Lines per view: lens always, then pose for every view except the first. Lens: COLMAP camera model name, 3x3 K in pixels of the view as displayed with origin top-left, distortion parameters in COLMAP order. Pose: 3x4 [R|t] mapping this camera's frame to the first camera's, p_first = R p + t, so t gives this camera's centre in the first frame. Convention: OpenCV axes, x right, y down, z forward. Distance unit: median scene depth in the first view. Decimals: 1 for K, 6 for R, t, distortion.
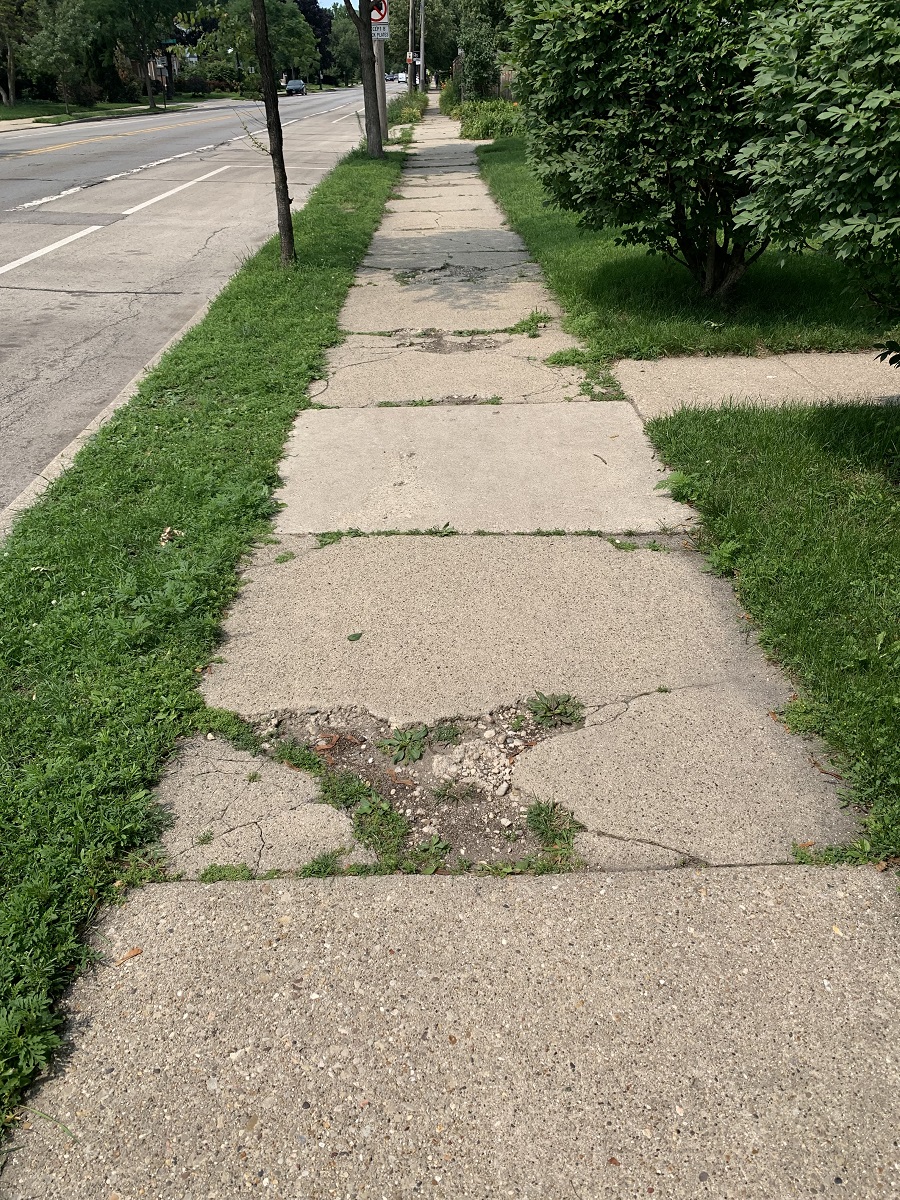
lens RADIAL K [[906.5, 0, 450.4], [0, 906.5, 598.7], [0, 0, 1]] dist [0.009842, 0.000419]
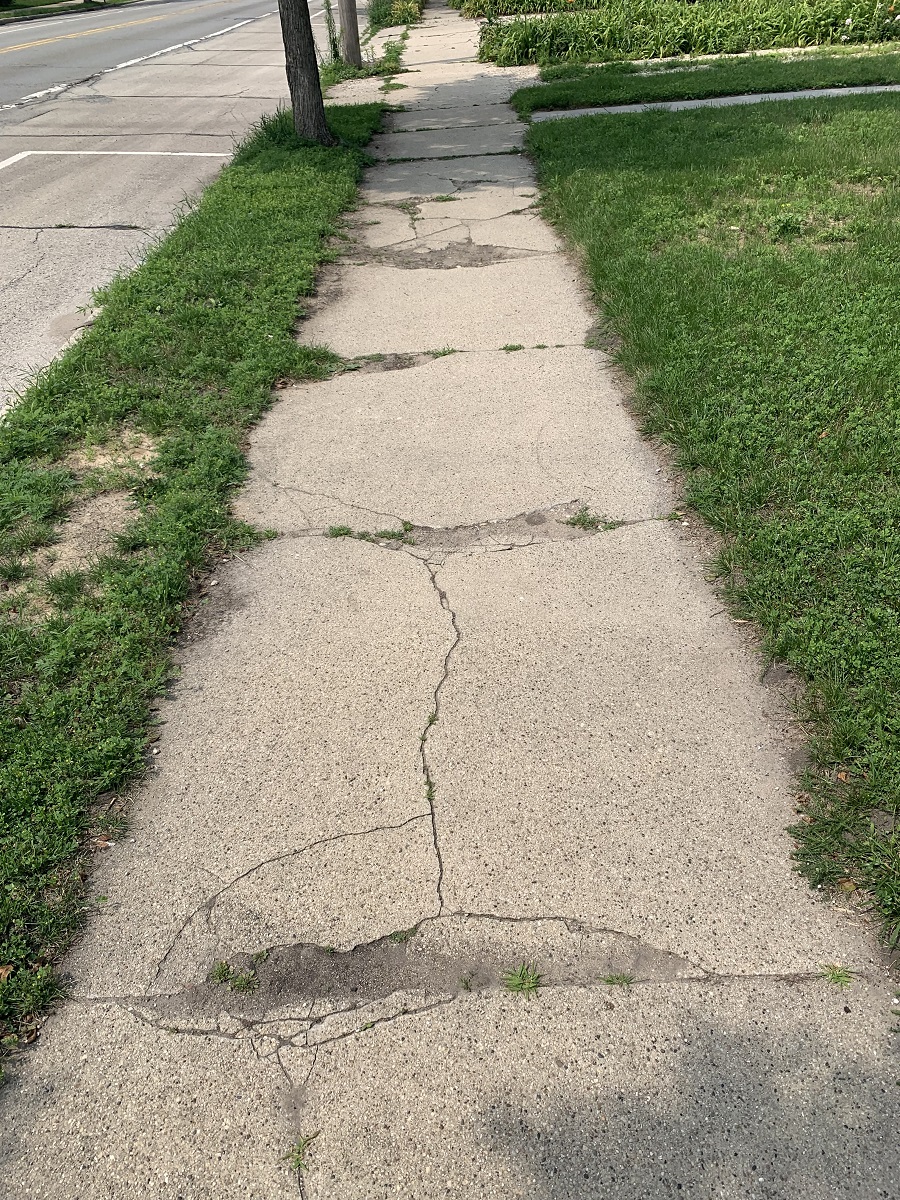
lens RADIAL K [[906.5, 0, 450.1], [0, 906.5, 601.2], [0, 0, 1]] dist [0.009842, 0.000419]
pose [[0.999812, -0.011840, -0.015379, -0.004039], [0.013280, 0.995179, 0.097167, -0.209855], [0.014155, -0.097353, 0.995149, 0.364706]]
